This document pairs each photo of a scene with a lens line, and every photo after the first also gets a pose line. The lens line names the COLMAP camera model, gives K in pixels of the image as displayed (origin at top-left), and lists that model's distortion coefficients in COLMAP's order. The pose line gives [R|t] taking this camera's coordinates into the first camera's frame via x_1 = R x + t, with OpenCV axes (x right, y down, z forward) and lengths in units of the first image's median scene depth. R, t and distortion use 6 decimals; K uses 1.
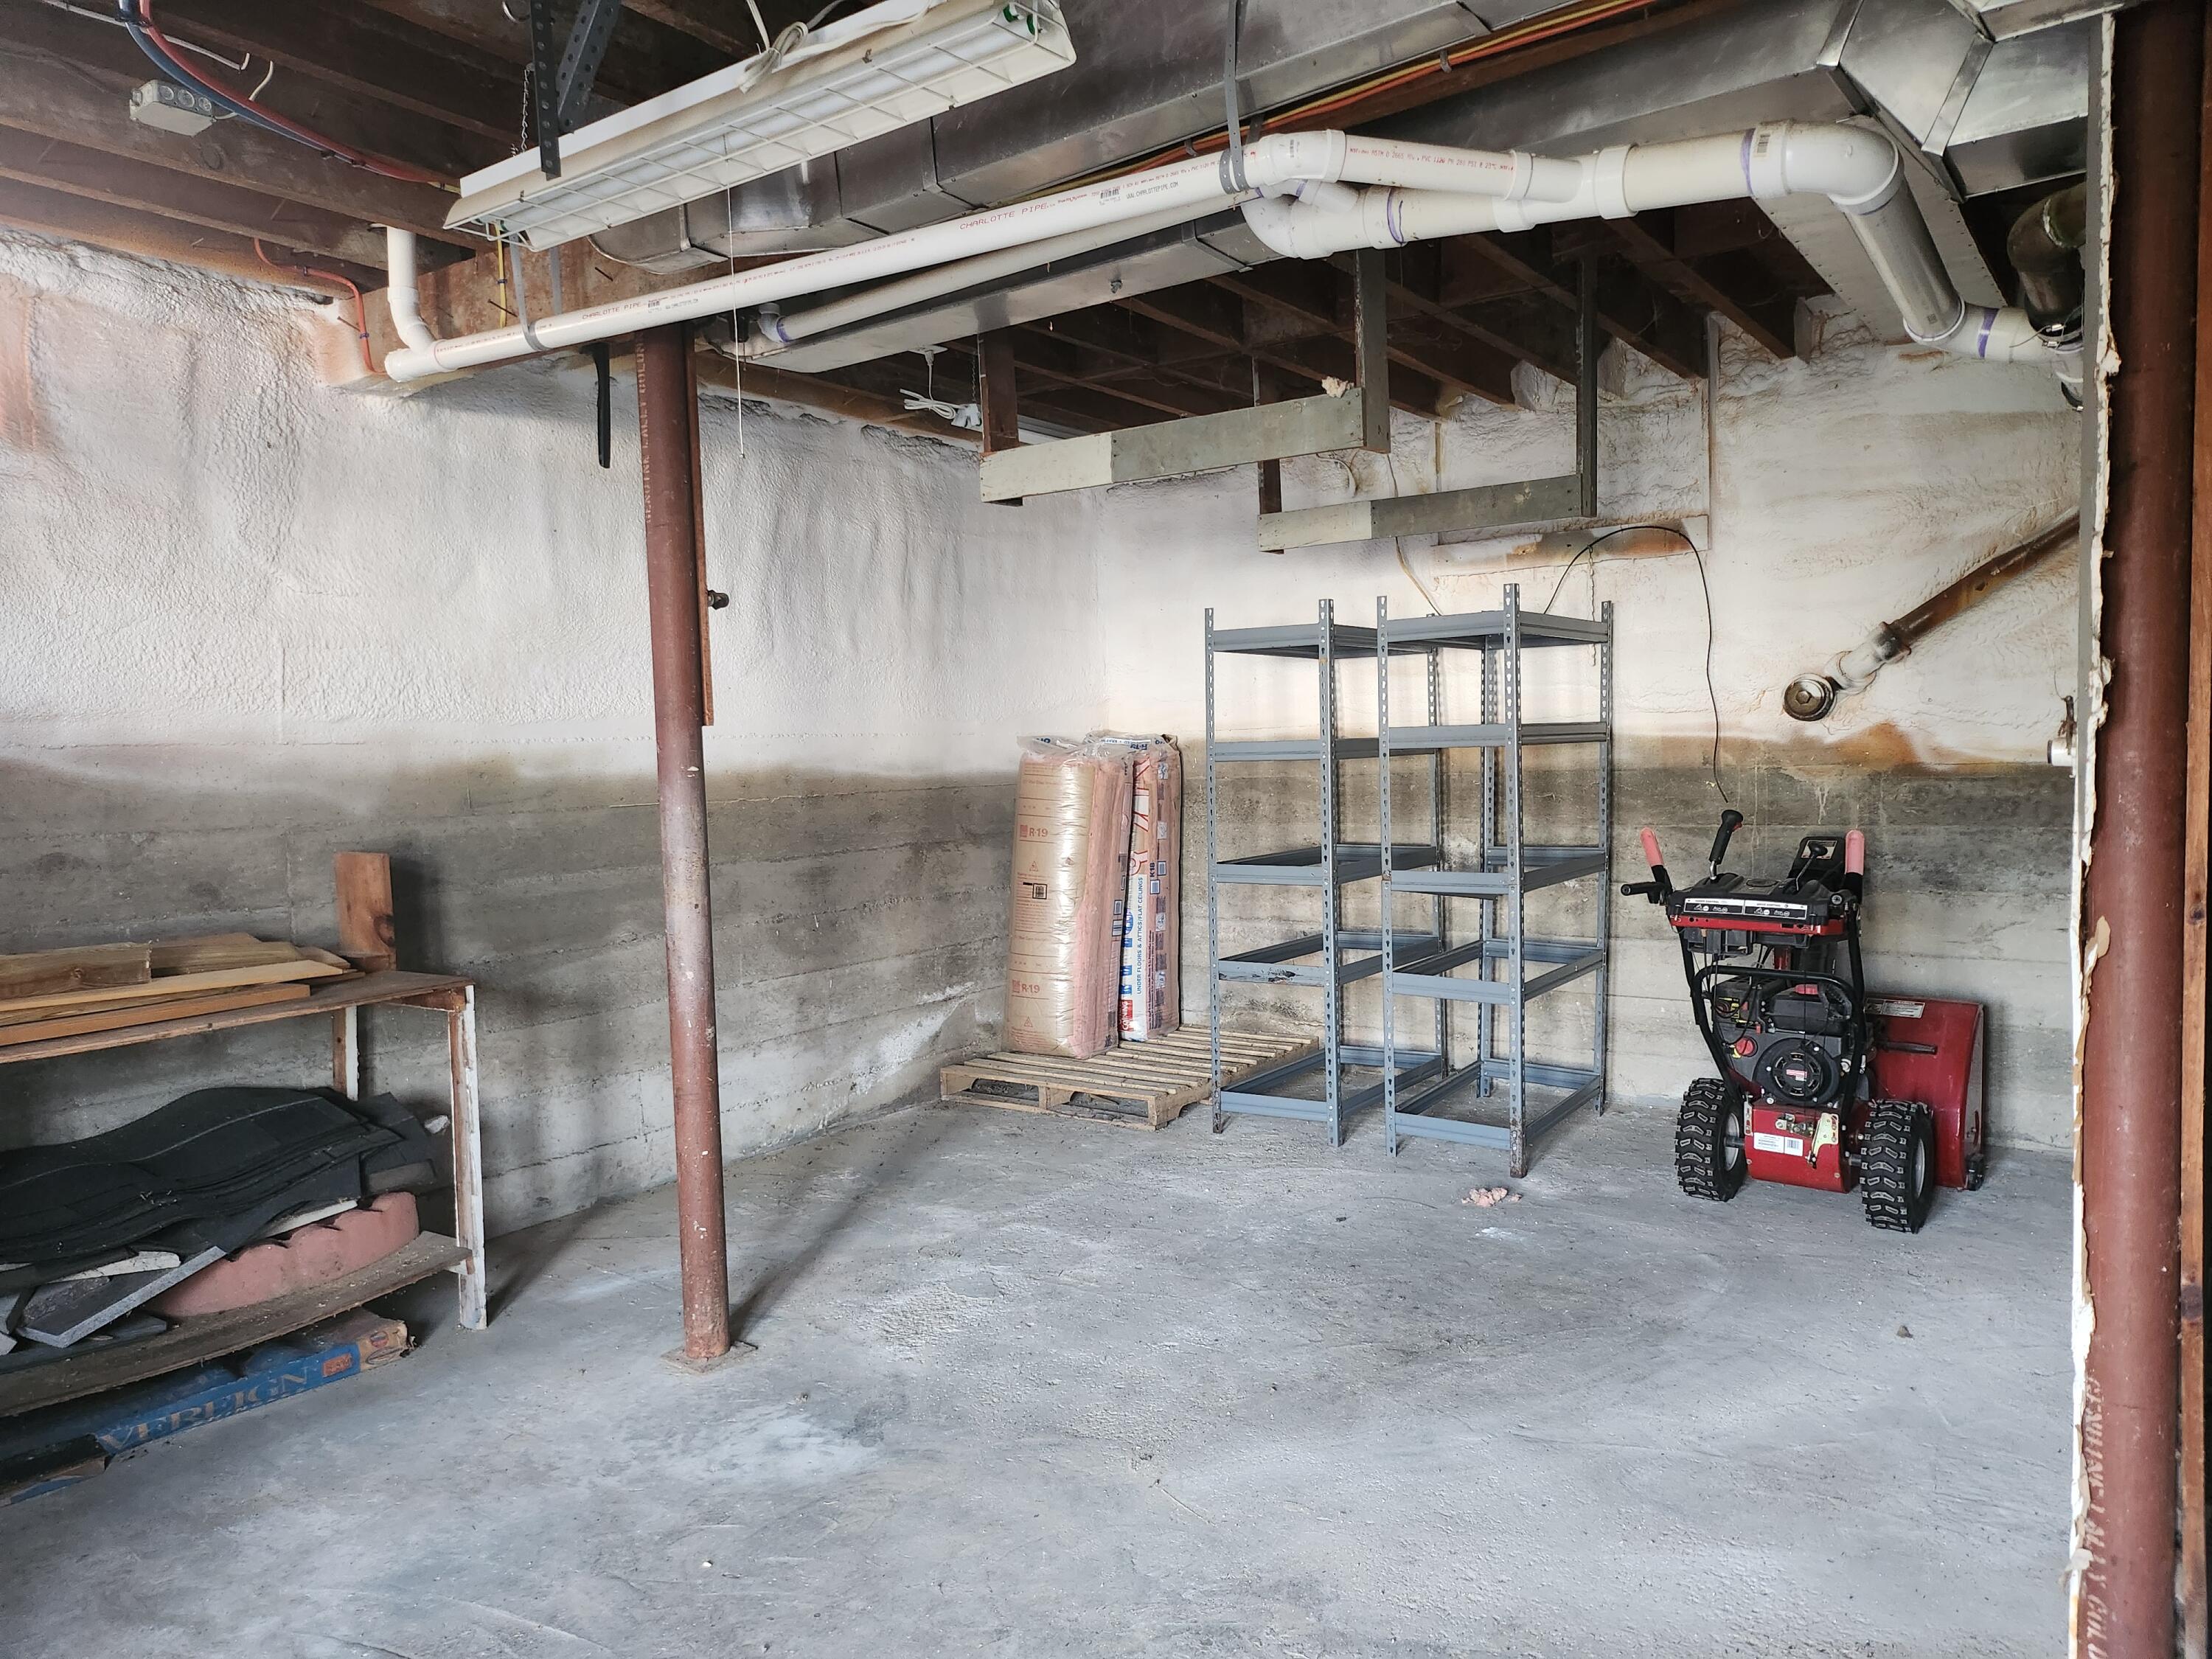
lens RADIAL K [[1550.0, 0, 1107.7], [0, 1550.0, 856.5], [0, 0, 1]] dist [0.058770, -0.057957]
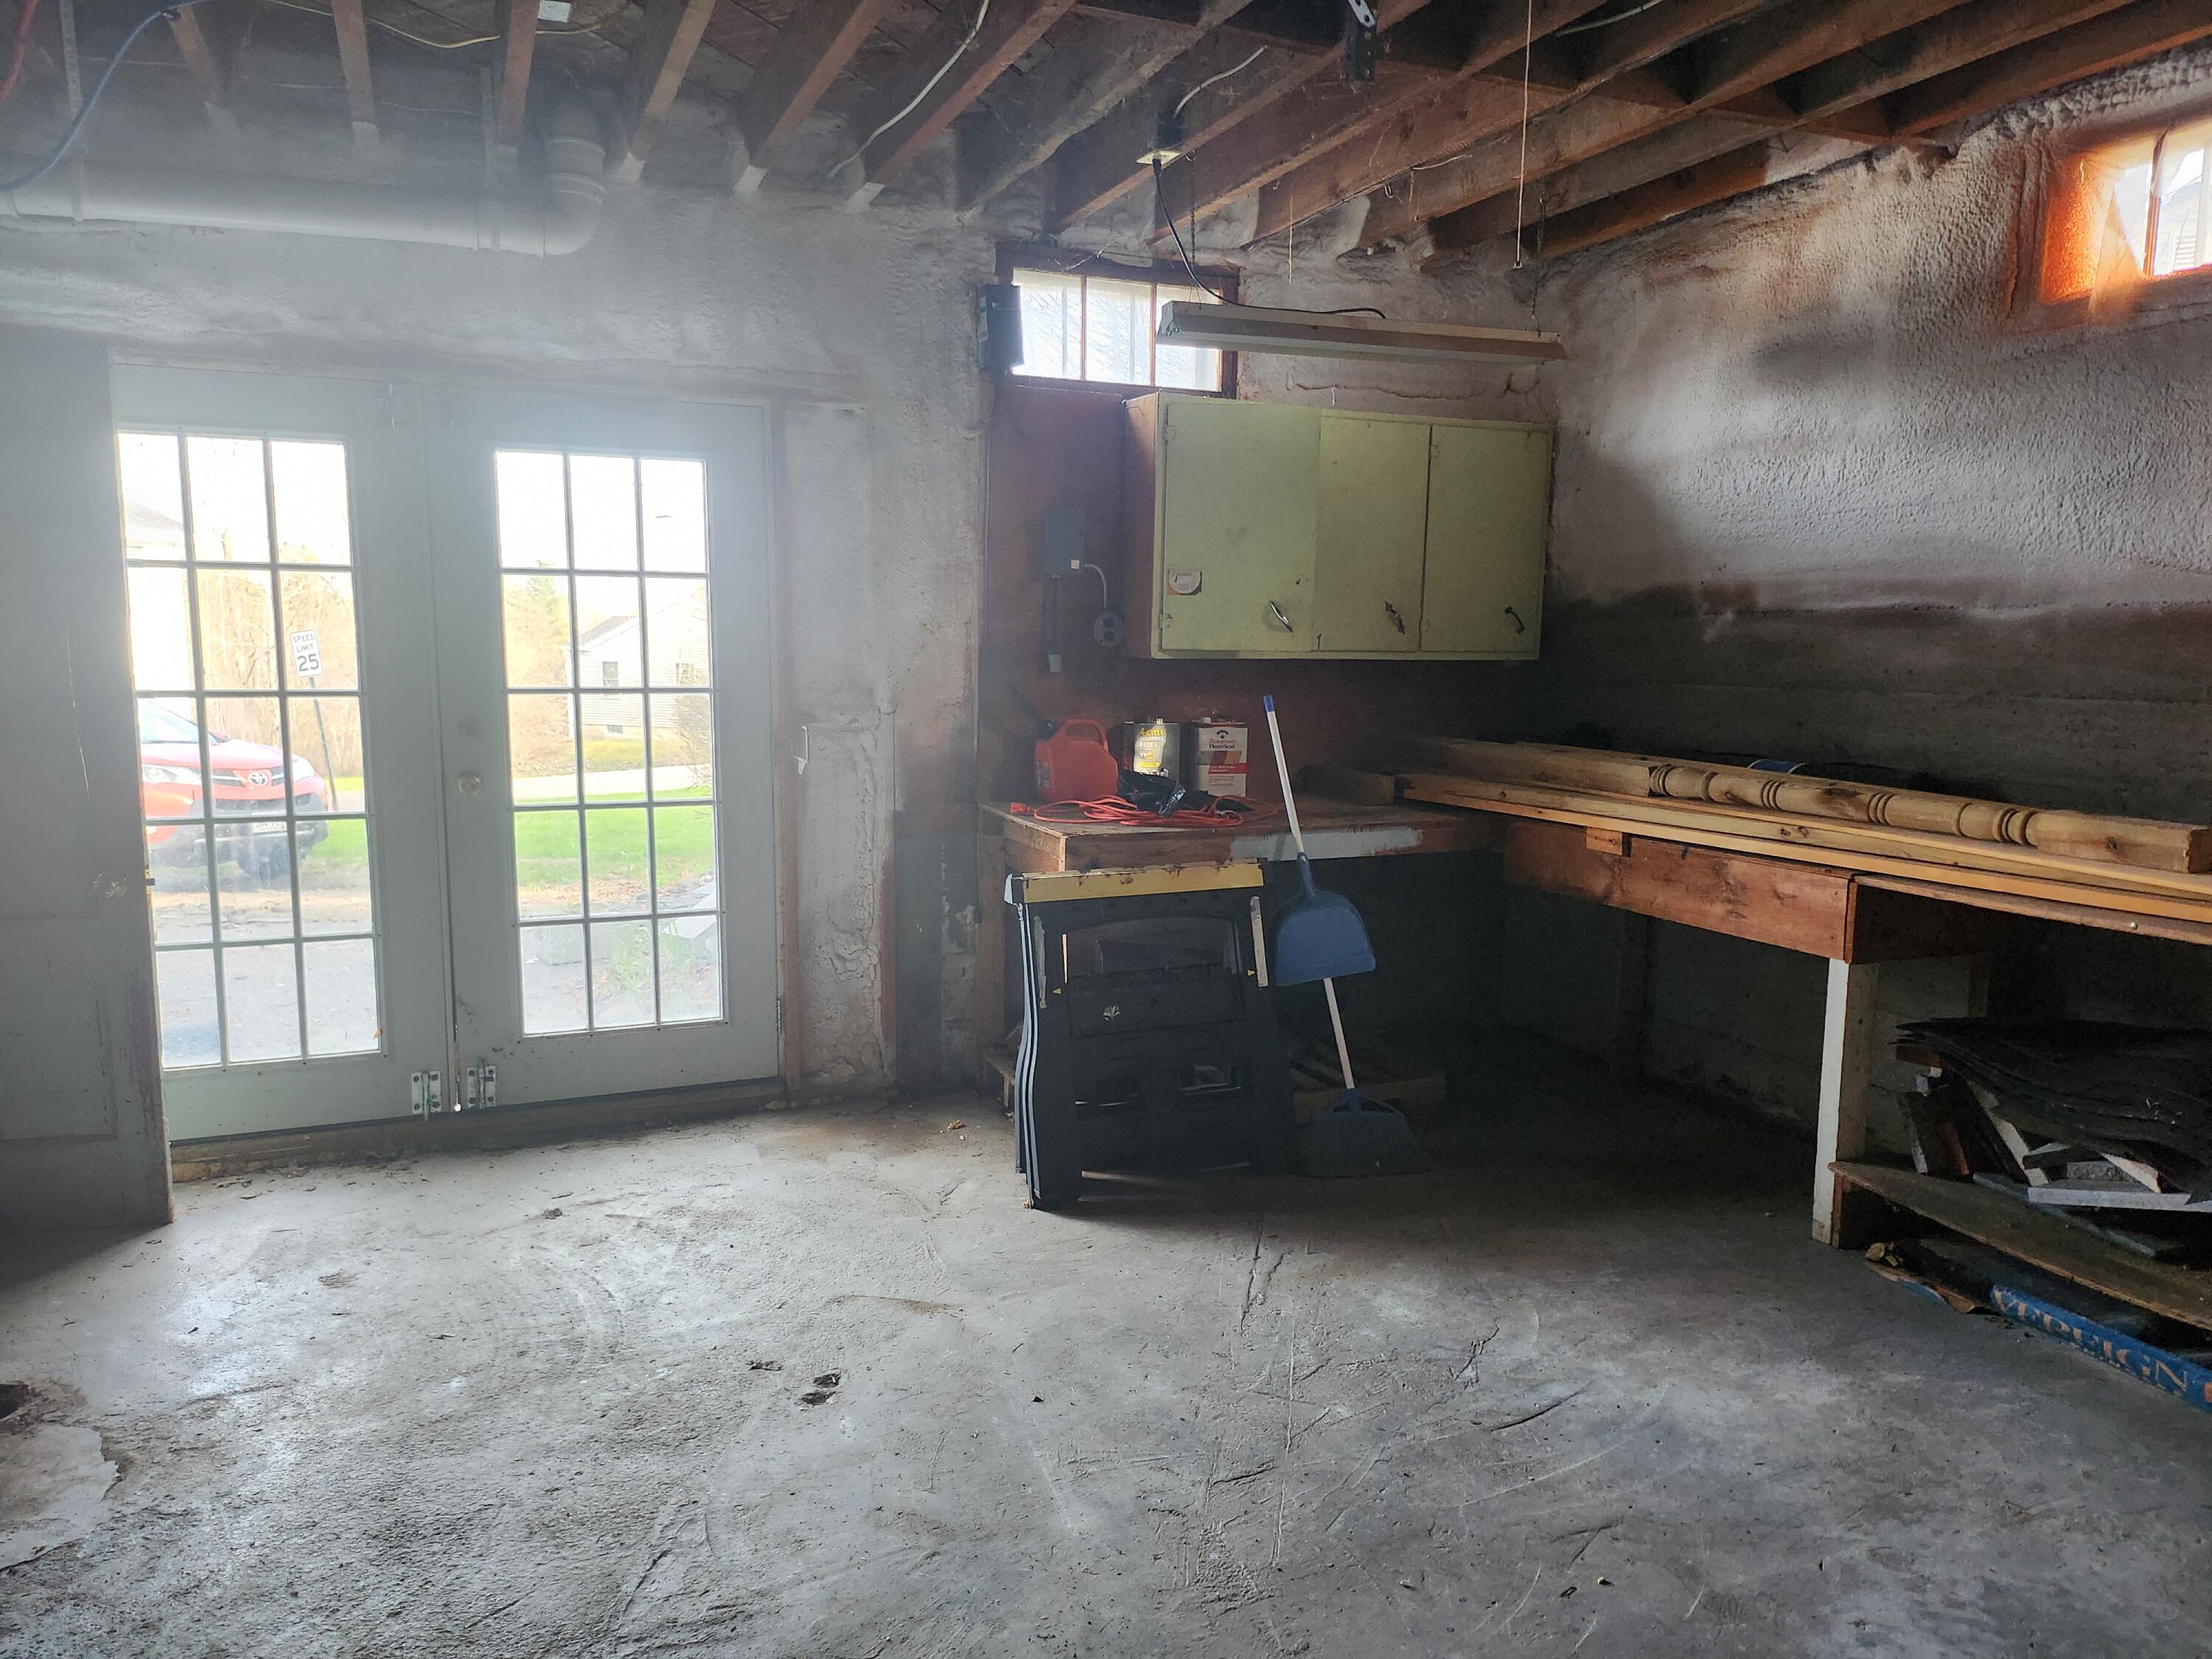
lens RADIAL K [[1550.0, 0, 1107.7], [0, 1550.0, 856.5], [0, 0, 1]] dist [0.058770, -0.057957]
pose [[-0.523255, 0.147794, -0.839262, 0.909531], [-0.049645, 0.977887, 0.203158, -0.158041], [0.850729, 0.147969, -0.504346, 1.910918]]
